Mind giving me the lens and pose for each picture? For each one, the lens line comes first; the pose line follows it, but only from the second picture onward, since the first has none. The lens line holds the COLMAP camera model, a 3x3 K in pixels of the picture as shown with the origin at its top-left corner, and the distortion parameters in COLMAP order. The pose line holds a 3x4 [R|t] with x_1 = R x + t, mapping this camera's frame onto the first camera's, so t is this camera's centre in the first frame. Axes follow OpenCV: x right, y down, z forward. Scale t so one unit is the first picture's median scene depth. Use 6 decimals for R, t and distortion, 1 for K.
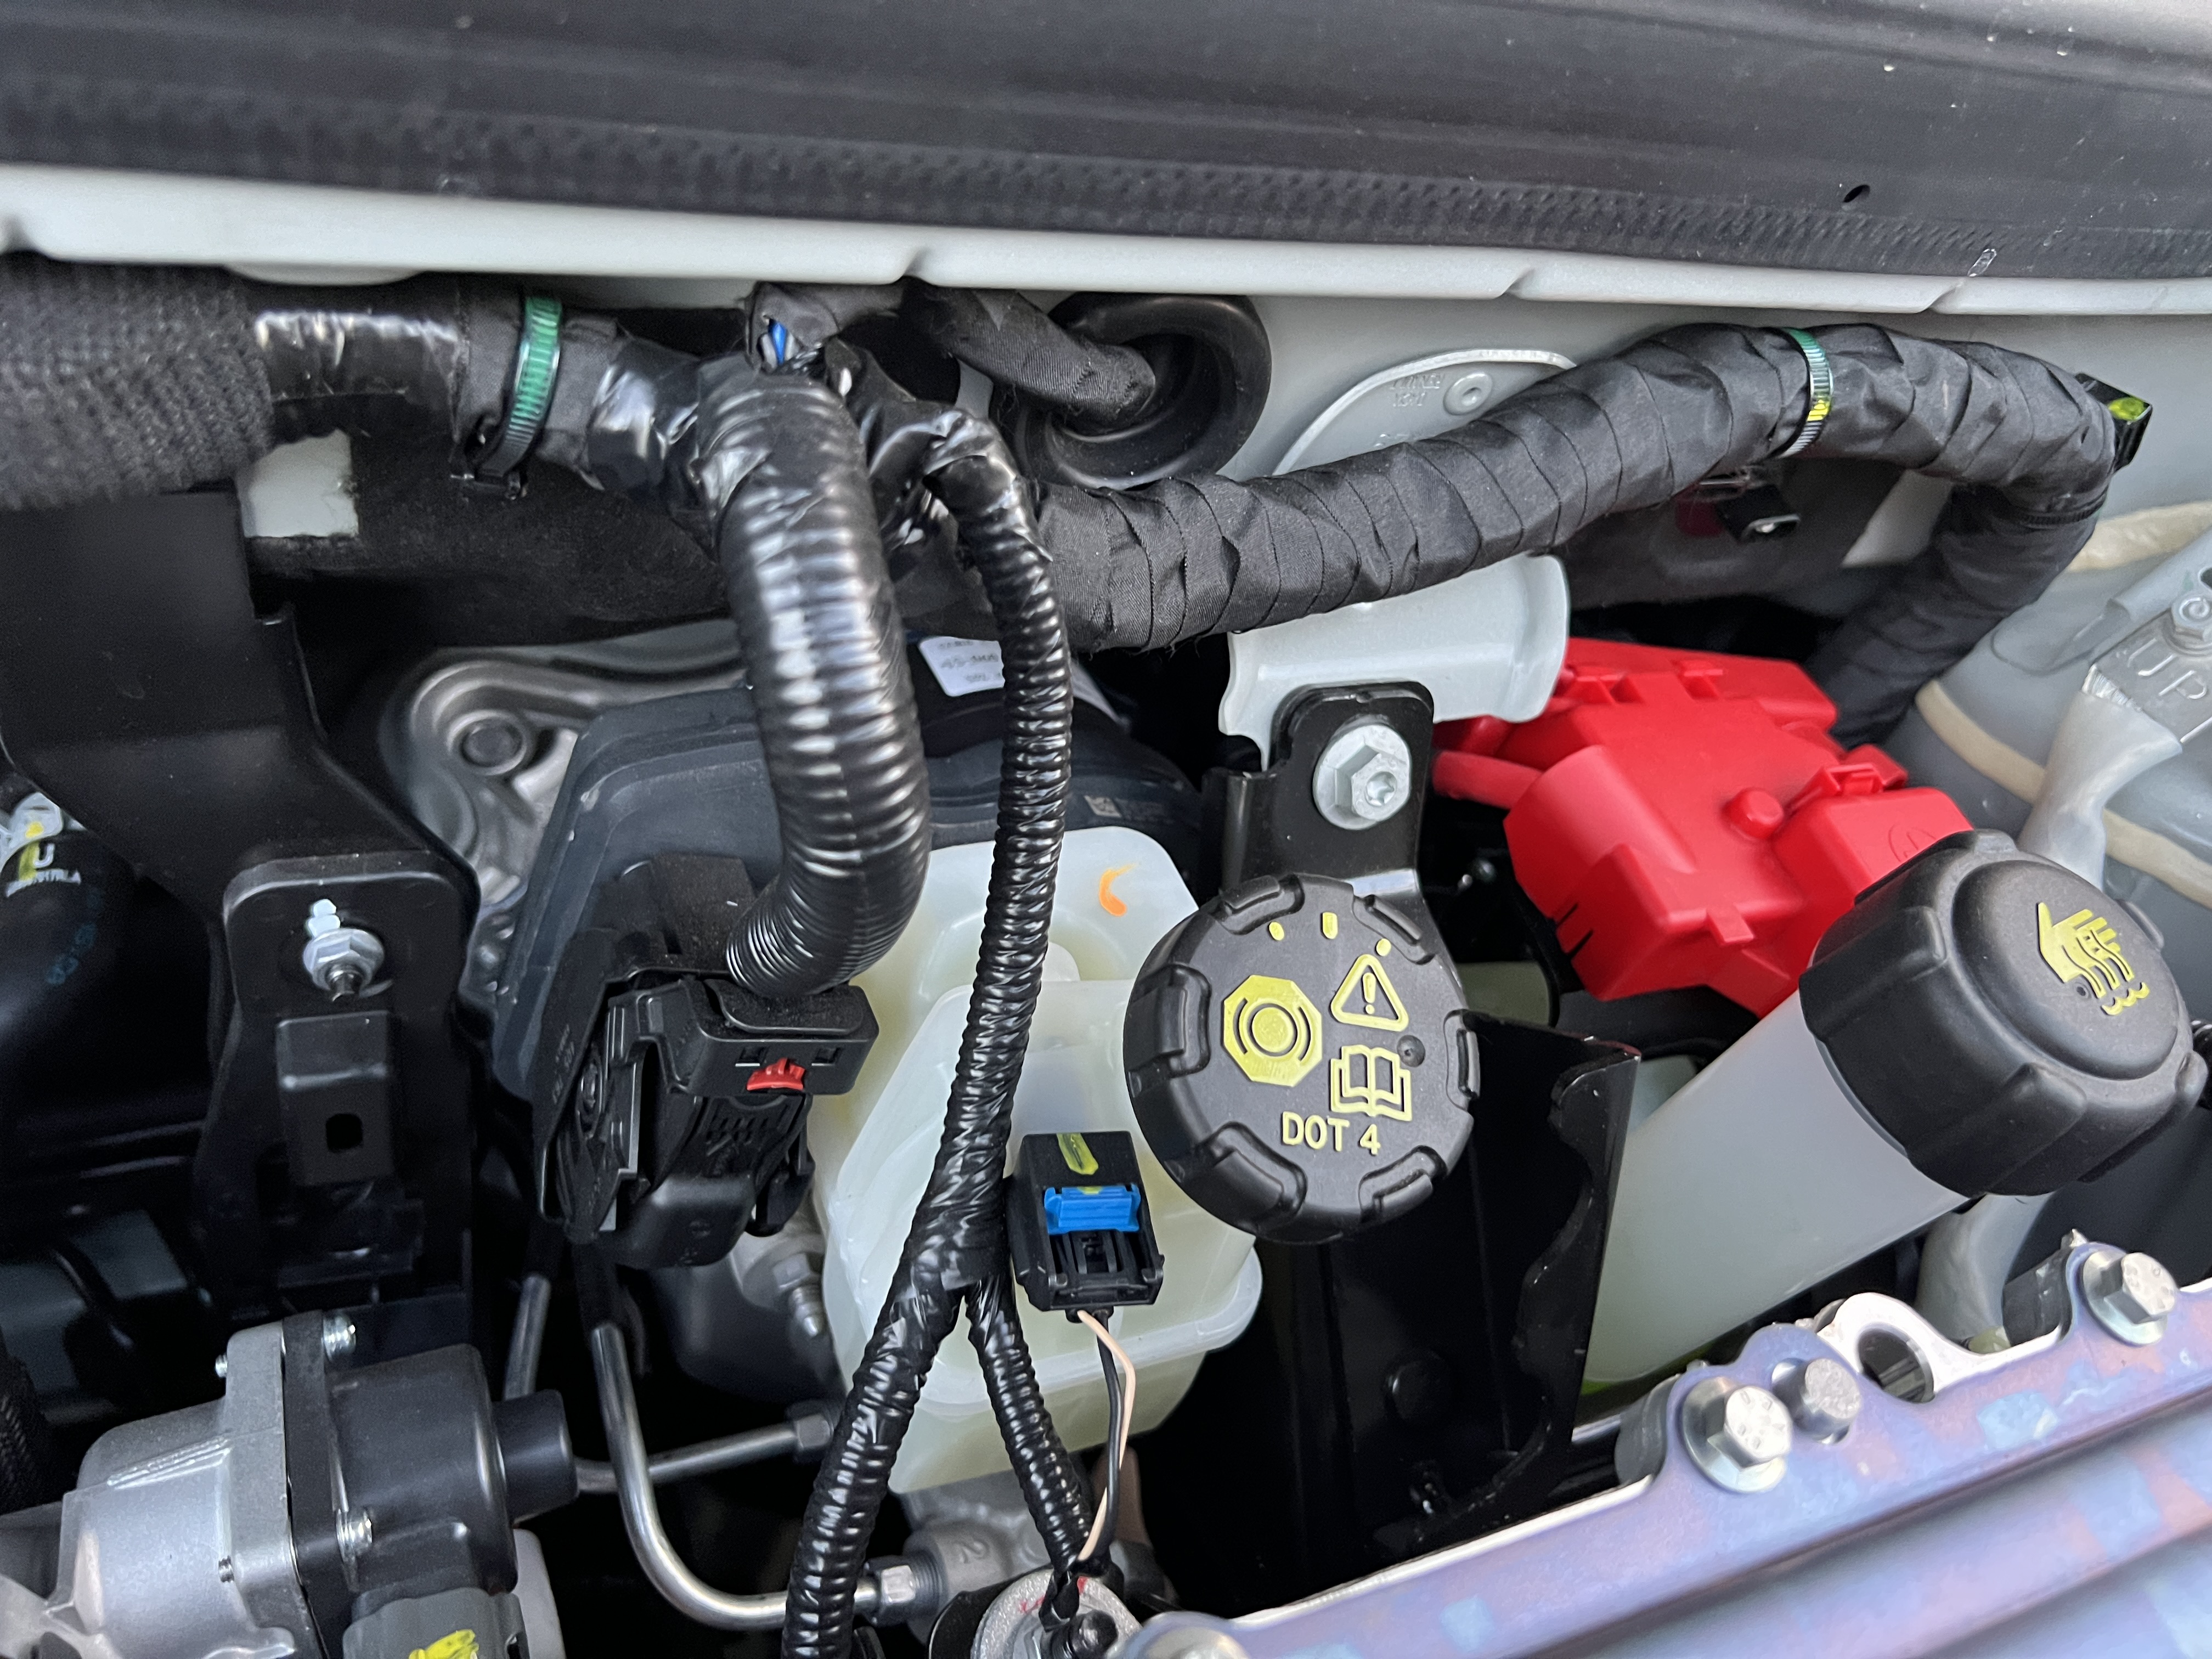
lens RADIAL K [[1681.4, 0, 1098.3], [0, 1681.4, 840.6], [0, 0, 1]] dist [0.031261, -0.039951]
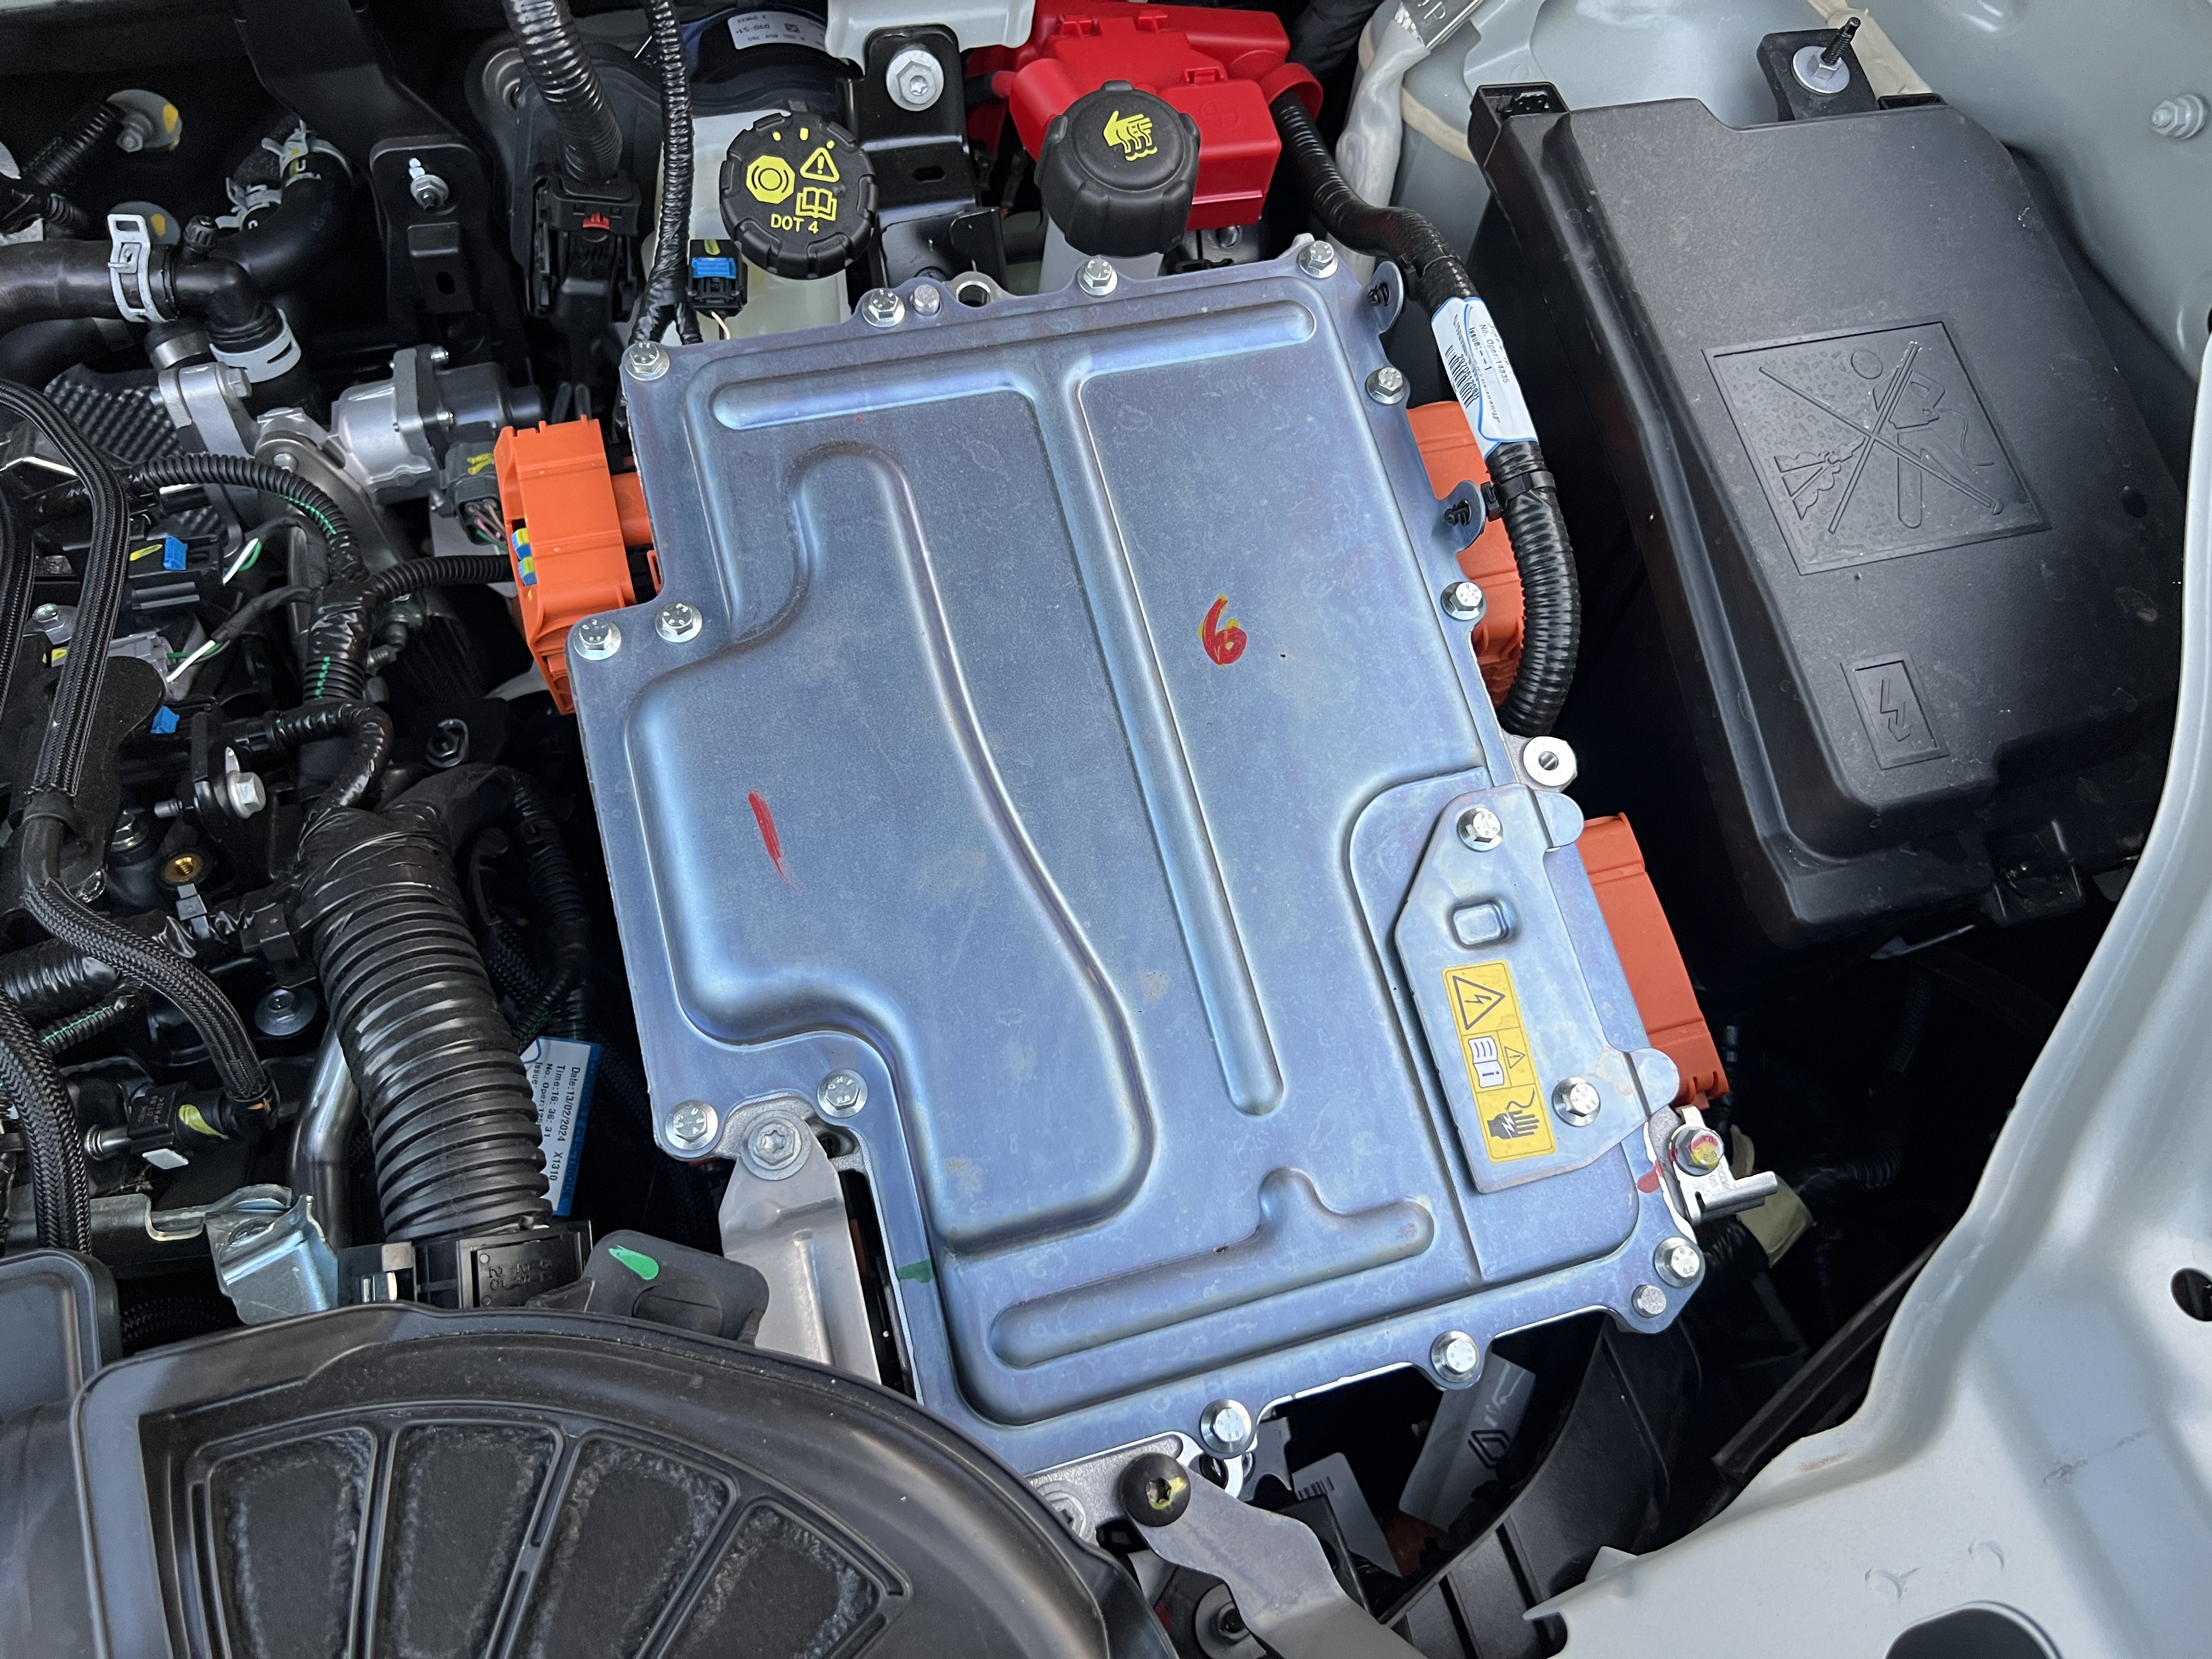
lens RADIAL K [[1681.4, 0, 1150.6], [0, 1681.4, 816.2], [0, 0, 1]] dist [0.031261, -0.039951]
pose [[0.989174, 0.022724, -0.144976, 0.841606], [0.020525, 0.956801, 0.290017, 0.246888], [0.145304, -0.289853, 0.945977, -1.194331]]
